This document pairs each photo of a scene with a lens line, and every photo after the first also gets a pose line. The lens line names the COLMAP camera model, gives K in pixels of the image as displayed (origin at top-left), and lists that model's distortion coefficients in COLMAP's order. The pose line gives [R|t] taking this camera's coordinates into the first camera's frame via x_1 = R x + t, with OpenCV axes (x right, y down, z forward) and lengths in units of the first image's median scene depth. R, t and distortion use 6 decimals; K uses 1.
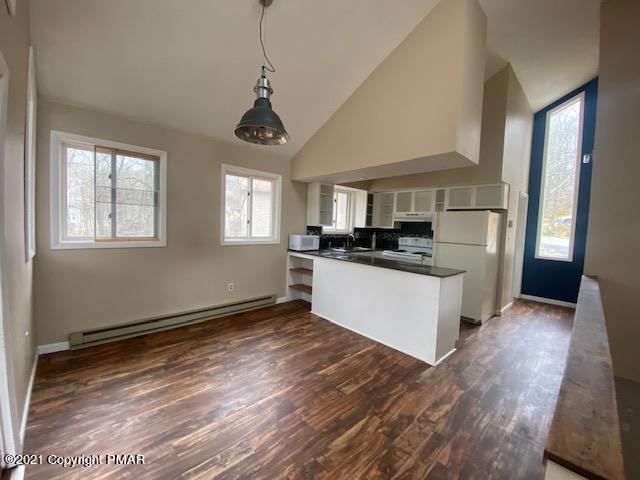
lens RADIAL K [[256.8, 0, 320.3], [0, 256.8, 237.5], [0, 0, 1]] dist [0.010602, -0.015870]
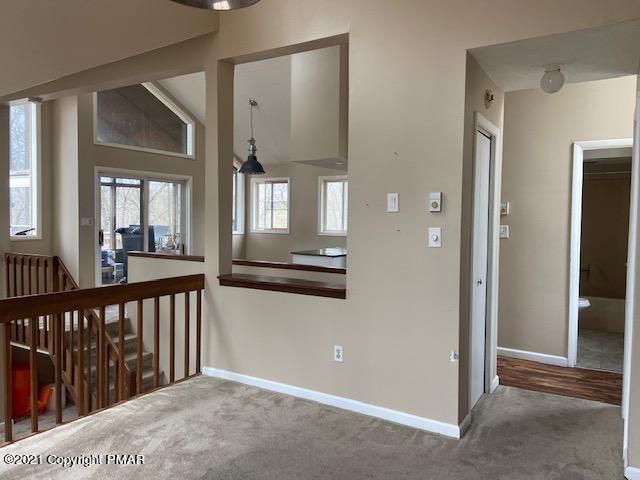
lens RADIAL K [[477.4, 0, 317.7], [0, 477.4, 234.6], [0, 0, 1]] dist [0.096901, -0.115164]
pose [[0.260231, 0.000097, -0.965546, 1.807829], [-0.050355, 0.998641, -0.013471, 0.053033], [0.964233, 0.052125, 0.259882, 0.290986]]
